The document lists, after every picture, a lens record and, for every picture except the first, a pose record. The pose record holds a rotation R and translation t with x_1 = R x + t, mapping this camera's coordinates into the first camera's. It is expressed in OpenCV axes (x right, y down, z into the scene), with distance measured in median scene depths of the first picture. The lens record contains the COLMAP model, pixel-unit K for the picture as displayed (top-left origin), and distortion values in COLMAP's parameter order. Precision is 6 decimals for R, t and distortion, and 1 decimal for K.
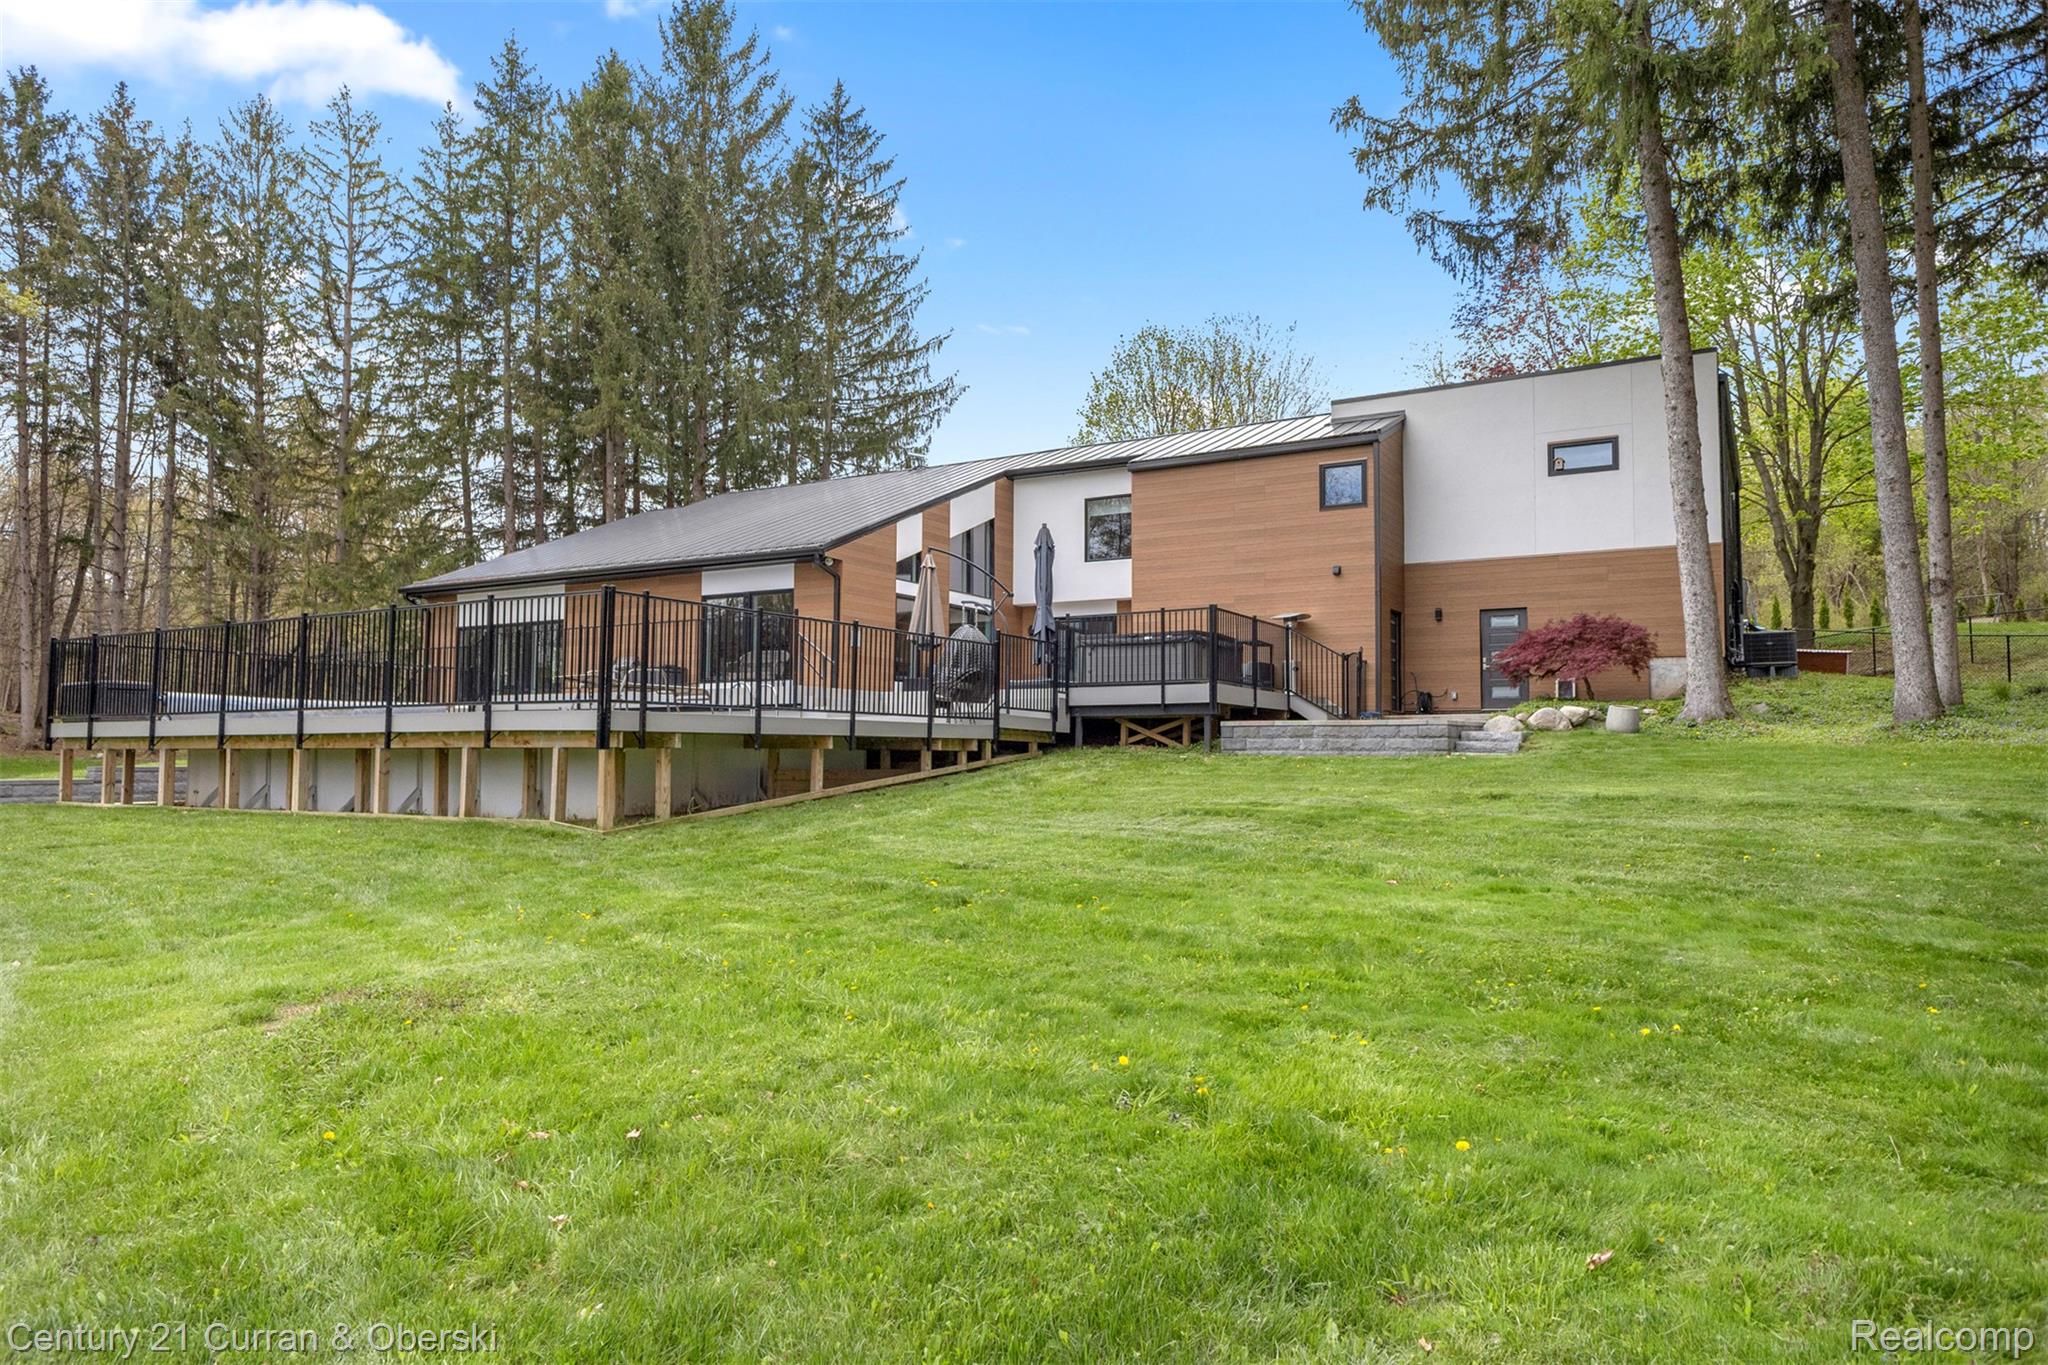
lens RADIAL K [[1209.2, 0, 1030.8], [0, 1209.2, 679.3], [0, 0, 1]] dist [0.003425, 0.000829]
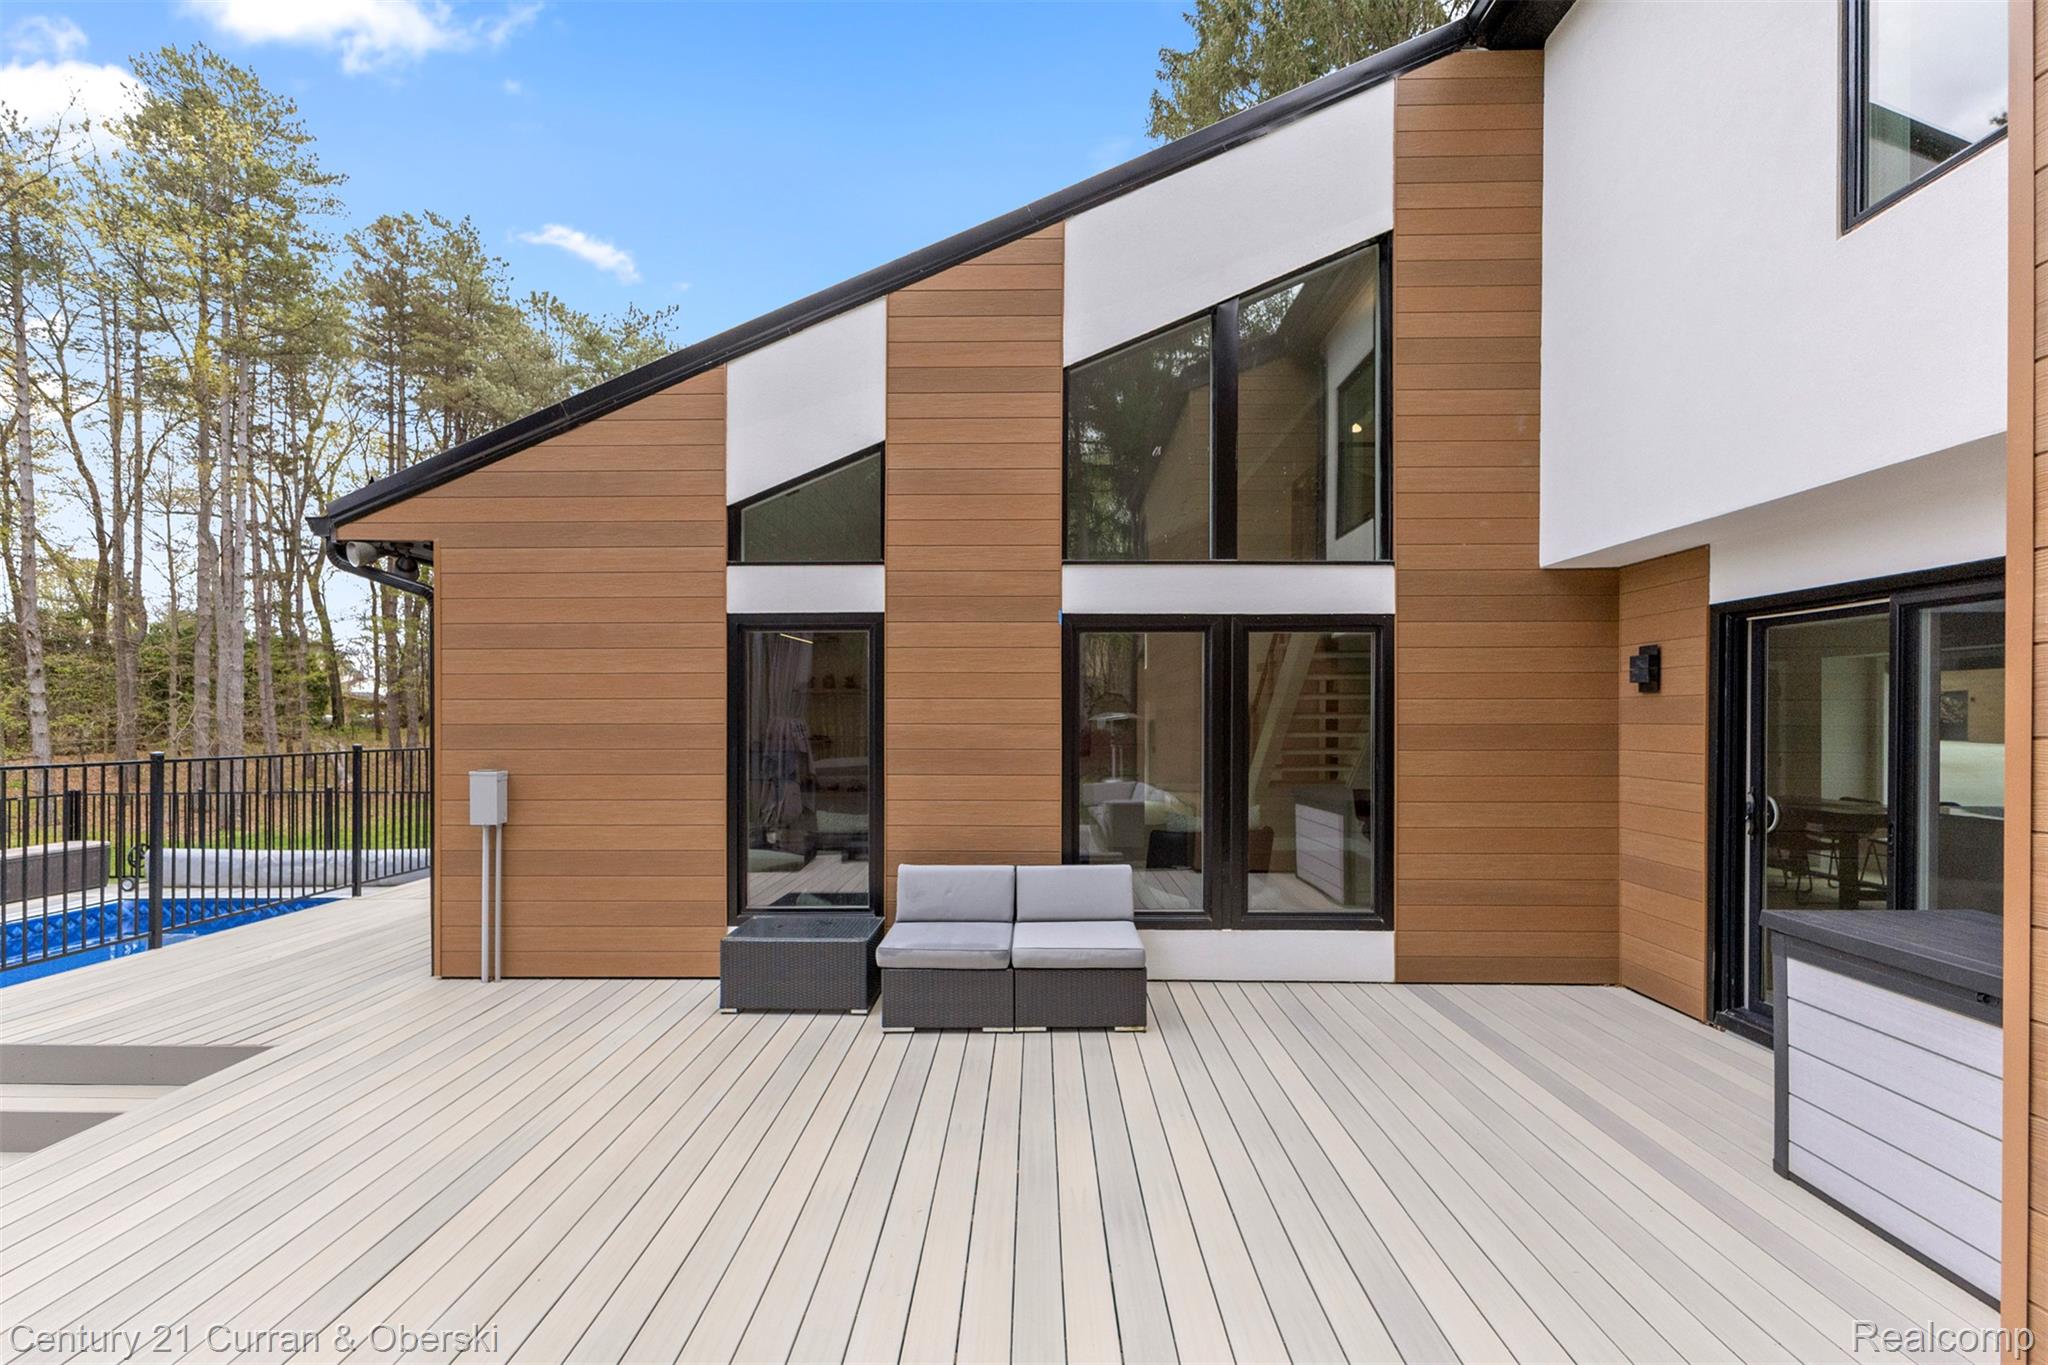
lens RADIAL K [[885.6, 0, 1012.7], [0, 885.6, 715.7], [0, 0, 1]] dist [0.002797, -0.000458]
pose [[0.471144, -0.007319, -0.882026, 0.057731], [0.053567, 0.998357, 0.020329, -0.027134], [0.880428, -0.056826, 0.470762, 0.535148]]
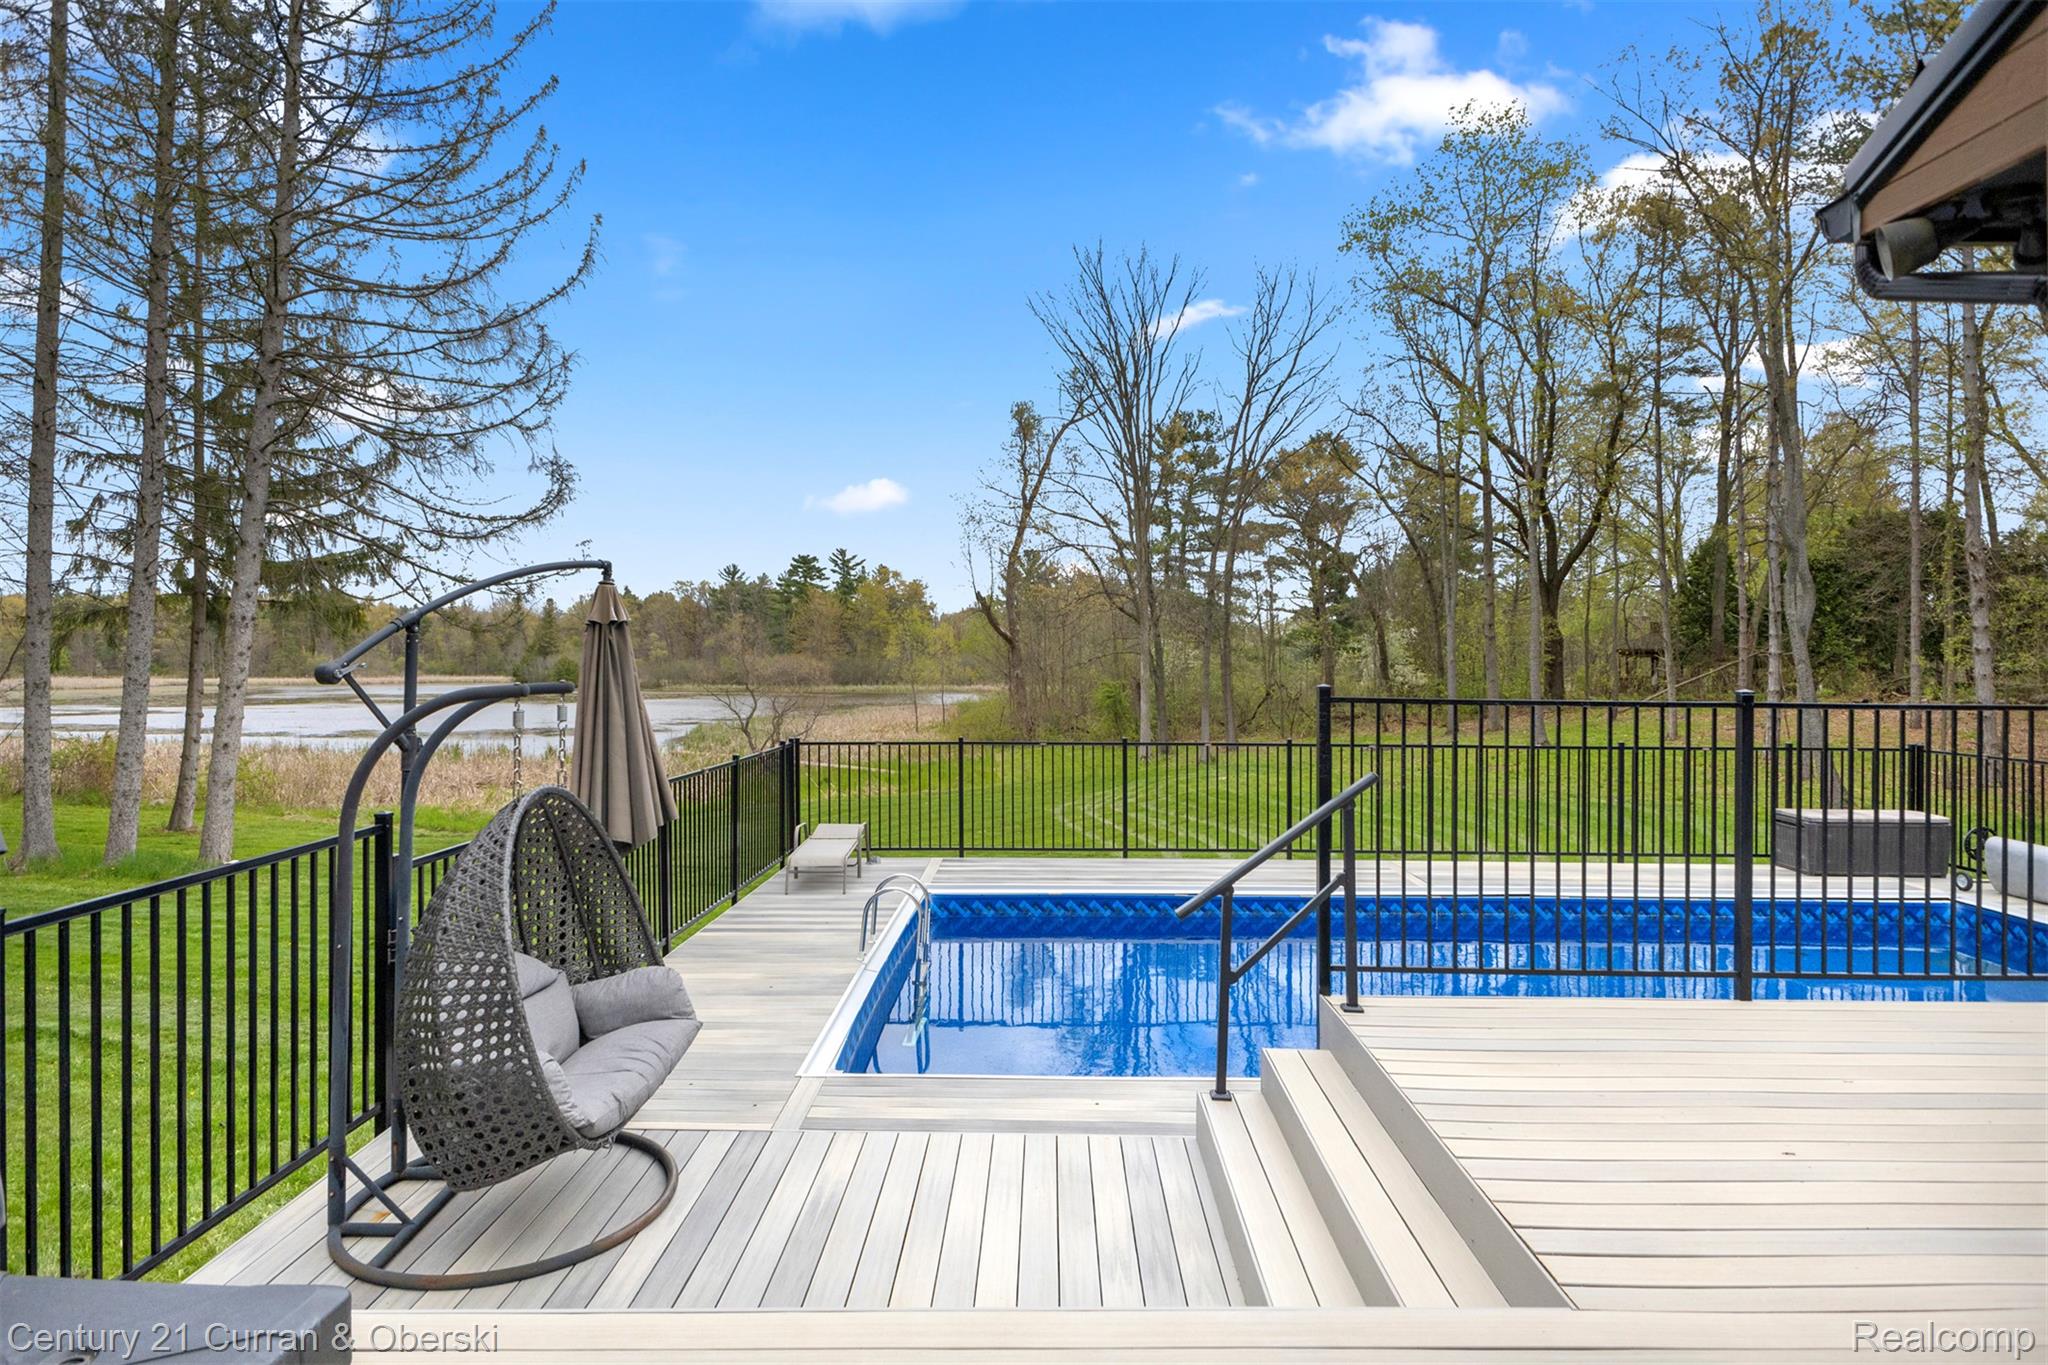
lens RADIAL K [[1155.5, 0, 1025.7], [0, 1155.5, 649.5], [0, 0, 1]] dist [0.013983, 0.001131]
pose [[-0.871199, -0.012296, -0.490775, -0.012250], [0.019184, 0.998070, -0.059060, -0.023672], [0.490554, -0.060868, -0.869282, 0.547371]]
